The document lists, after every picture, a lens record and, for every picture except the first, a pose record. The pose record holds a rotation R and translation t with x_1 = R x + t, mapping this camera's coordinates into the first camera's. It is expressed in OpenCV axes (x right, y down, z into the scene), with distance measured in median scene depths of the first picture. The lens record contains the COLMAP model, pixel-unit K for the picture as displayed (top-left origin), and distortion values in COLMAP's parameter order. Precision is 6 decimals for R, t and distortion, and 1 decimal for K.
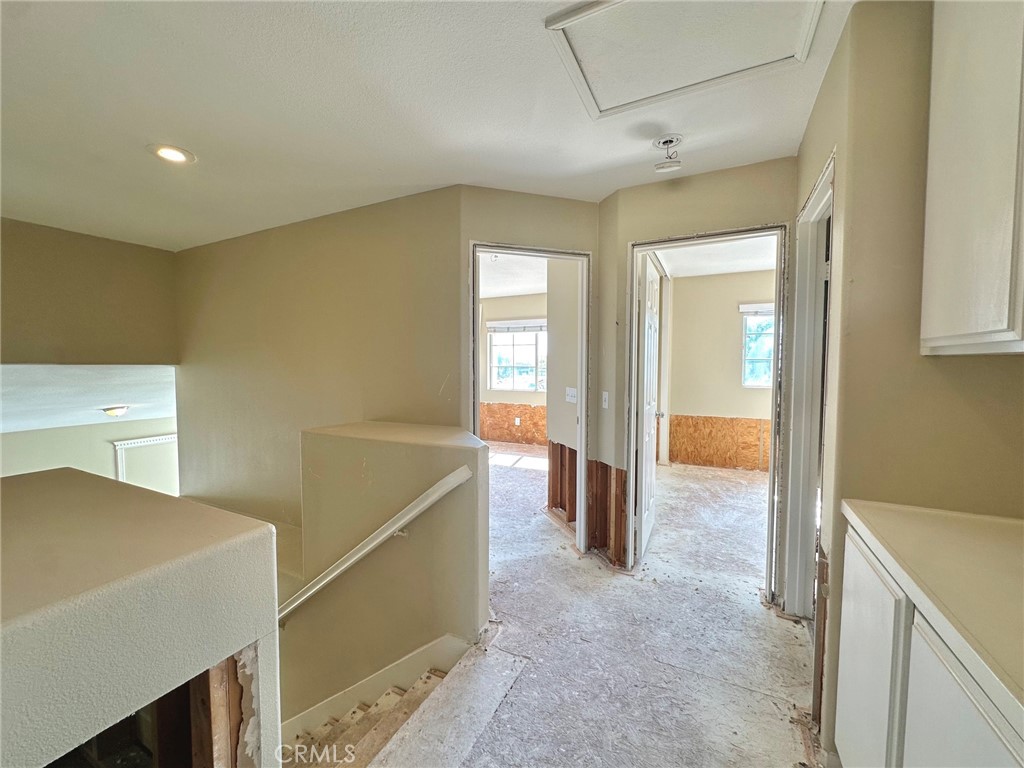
lens RADIAL K [[418.4, 0, 510.8], [0, 418.4, 383.9], [0, 0, 1]] dist [-0.002290, -0.000135]
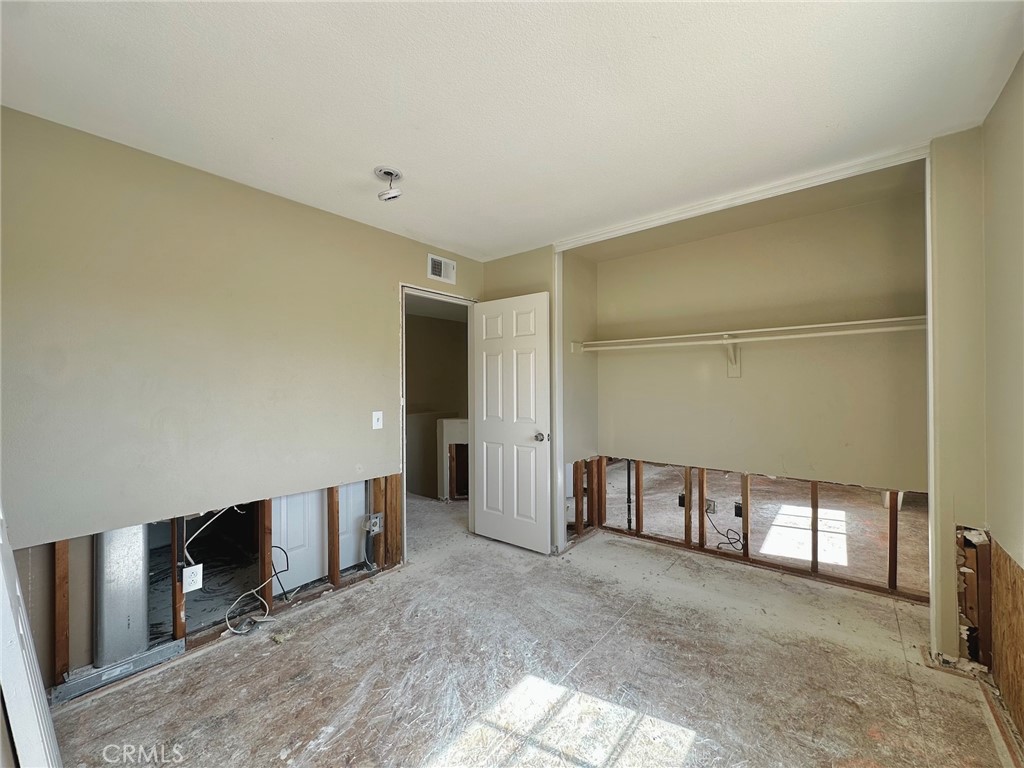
lens RADIAL K [[418.4, 0, 510.9], [0, 418.4, 382.8], [0, 0, 1]] dist [-0.002290, -0.000135]
pose [[-0.212721, 0.001327, -0.977112, 1.079637], [-0.046933, 0.998831, 0.011574, -0.046859], [0.975985, 0.048321, -0.212410, 0.946279]]
